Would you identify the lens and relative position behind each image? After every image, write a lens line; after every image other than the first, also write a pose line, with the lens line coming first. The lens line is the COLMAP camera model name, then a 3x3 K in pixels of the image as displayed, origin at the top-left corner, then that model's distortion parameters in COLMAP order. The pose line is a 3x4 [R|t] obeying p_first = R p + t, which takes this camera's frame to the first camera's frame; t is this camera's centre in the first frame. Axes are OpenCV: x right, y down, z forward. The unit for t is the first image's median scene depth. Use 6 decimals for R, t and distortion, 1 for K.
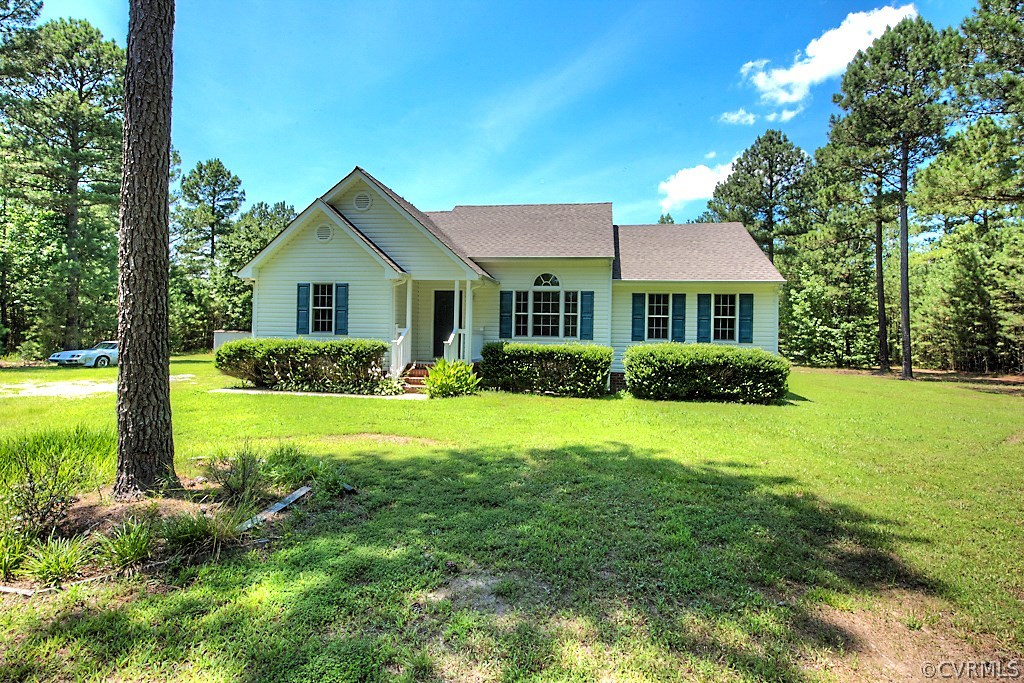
lens RADIAL K [[472.0, 0, 505.4], [0, 472.0, 339.6], [0, 0, 1]] dist [-0.007977, 0.000818]
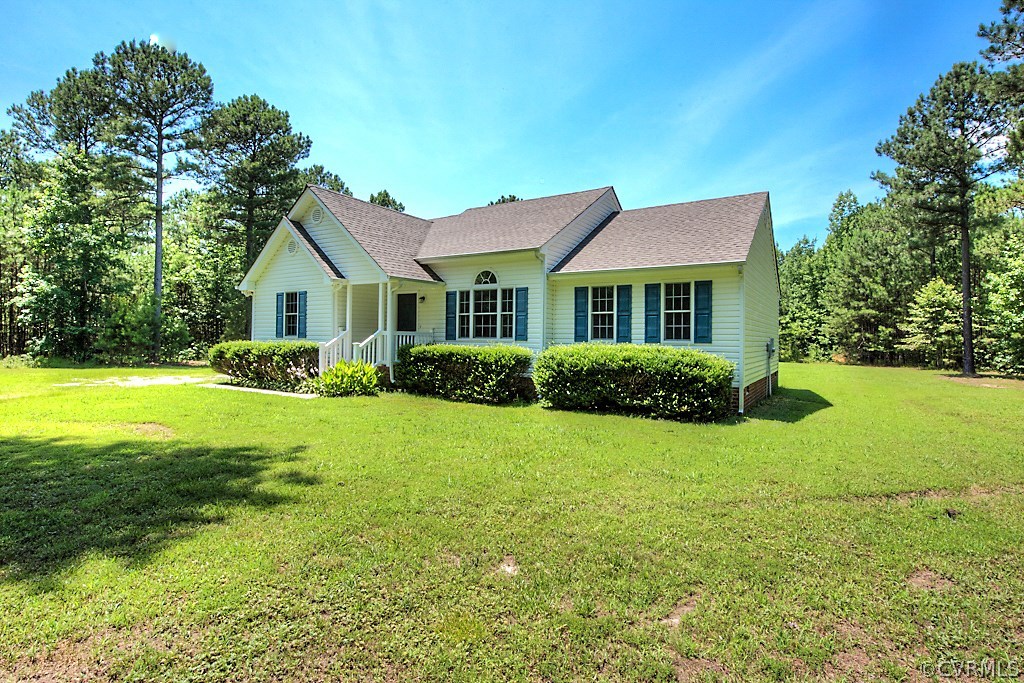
lens RADIAL K [[472.0, 0, 504.8], [0, 472.0, 338.2], [0, 0, 1]] dist [-0.007977, 0.000818]
pose [[0.932376, -0.010070, -0.361349, 0.472740], [0.004923, 0.999873, -0.015163, 0.009023], [0.361456, 0.012358, 0.932307, 0.139777]]
